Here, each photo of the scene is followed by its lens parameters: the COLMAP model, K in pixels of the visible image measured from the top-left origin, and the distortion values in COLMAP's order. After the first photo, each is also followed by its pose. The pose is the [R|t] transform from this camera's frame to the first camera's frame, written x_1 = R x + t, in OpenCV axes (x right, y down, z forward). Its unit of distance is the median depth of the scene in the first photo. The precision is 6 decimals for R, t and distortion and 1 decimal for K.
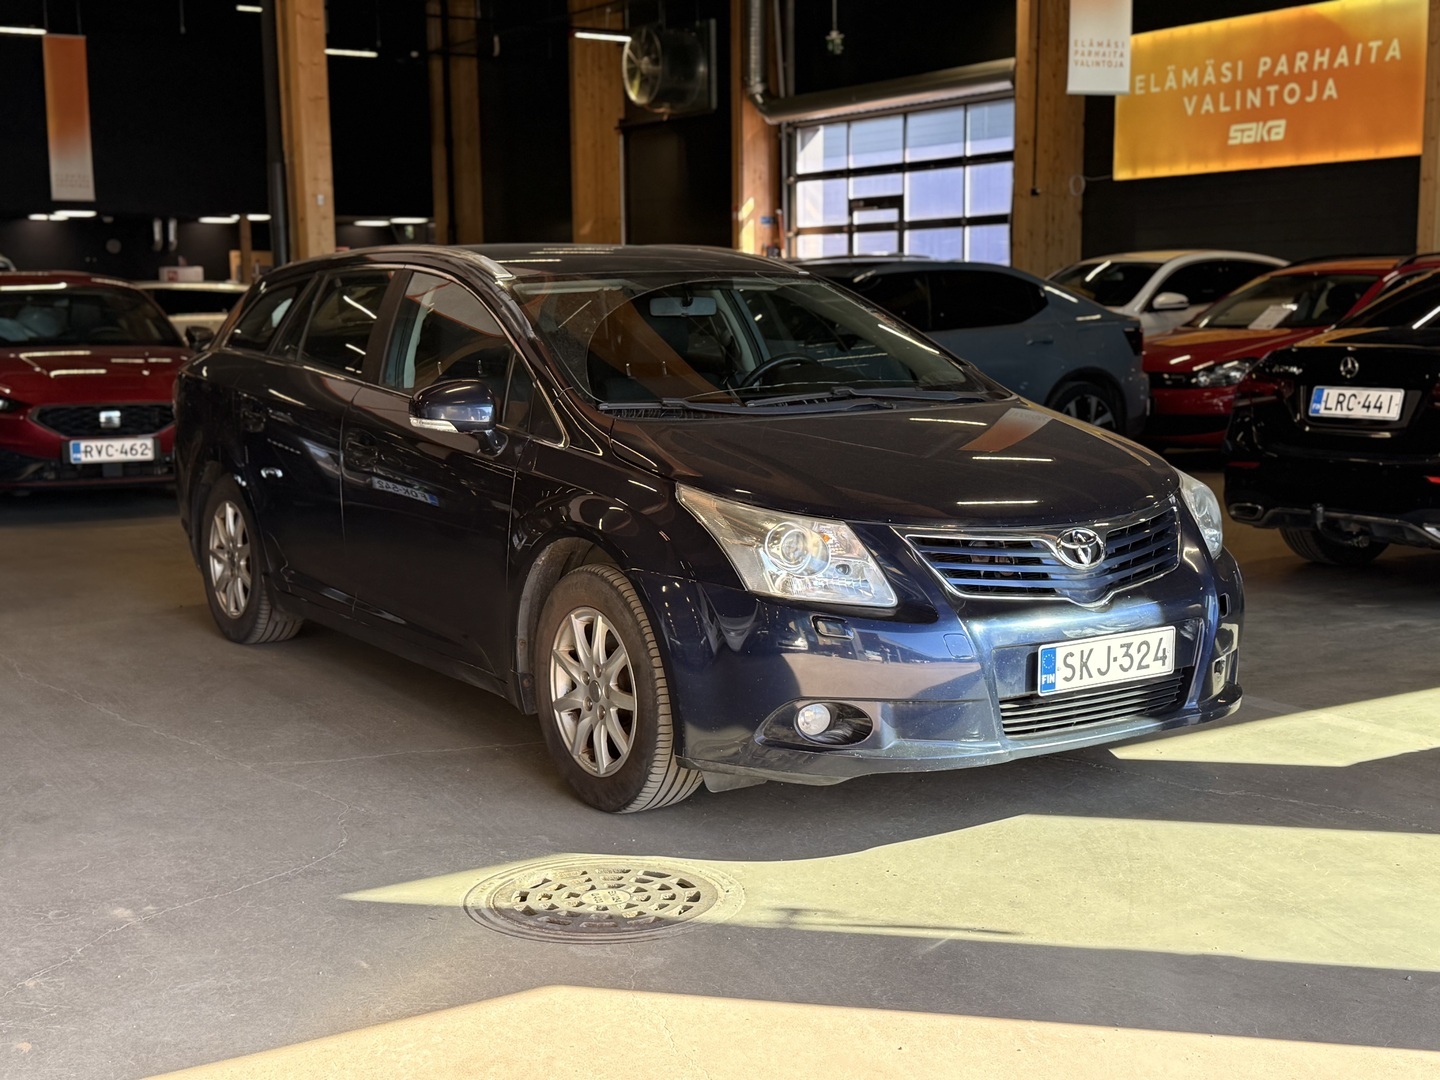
lens RADIAL K [[1856.7, 0, 720.0], [0, 1856.7, 540.0], [0, 0, 1]] dist [0.255010, -0.655024]
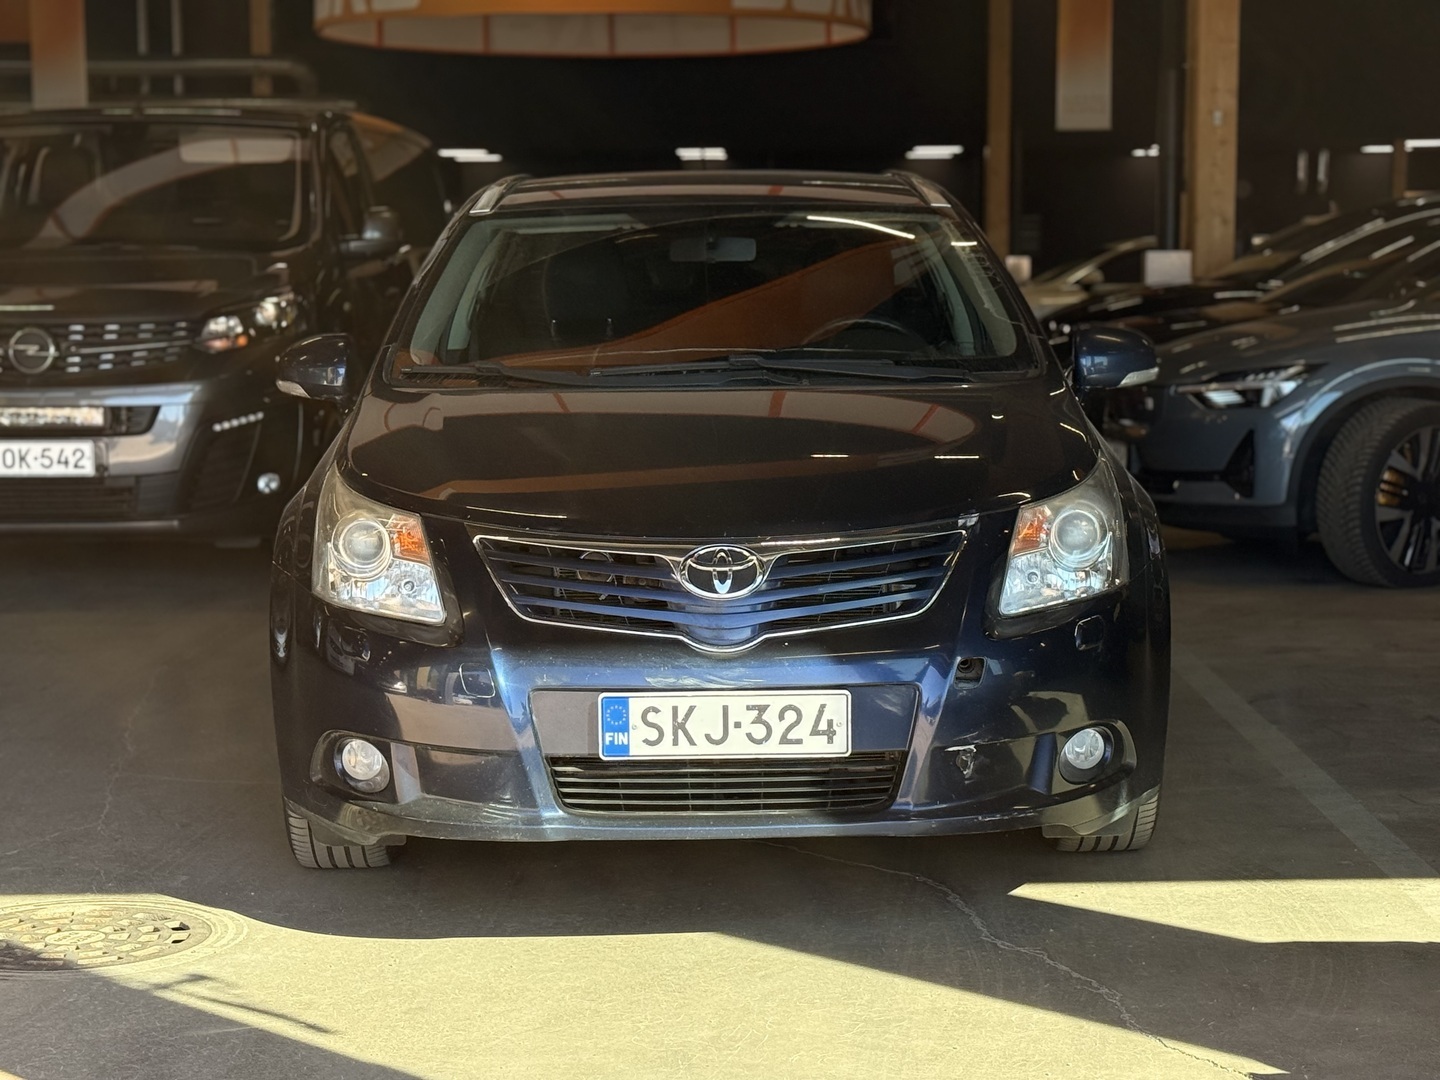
lens RADIAL K [[2700.1, 0, 720.0], [0, 2700.1, 540.0], [0, 0, 1]] dist [0.168102, -0.276248]
pose [[0.841390, 0.059704, -0.537120, 0.767026], [-0.073596, 0.997278, -0.004433, -0.003464], [0.535394, 0.043260, 0.843494, 0.101060]]
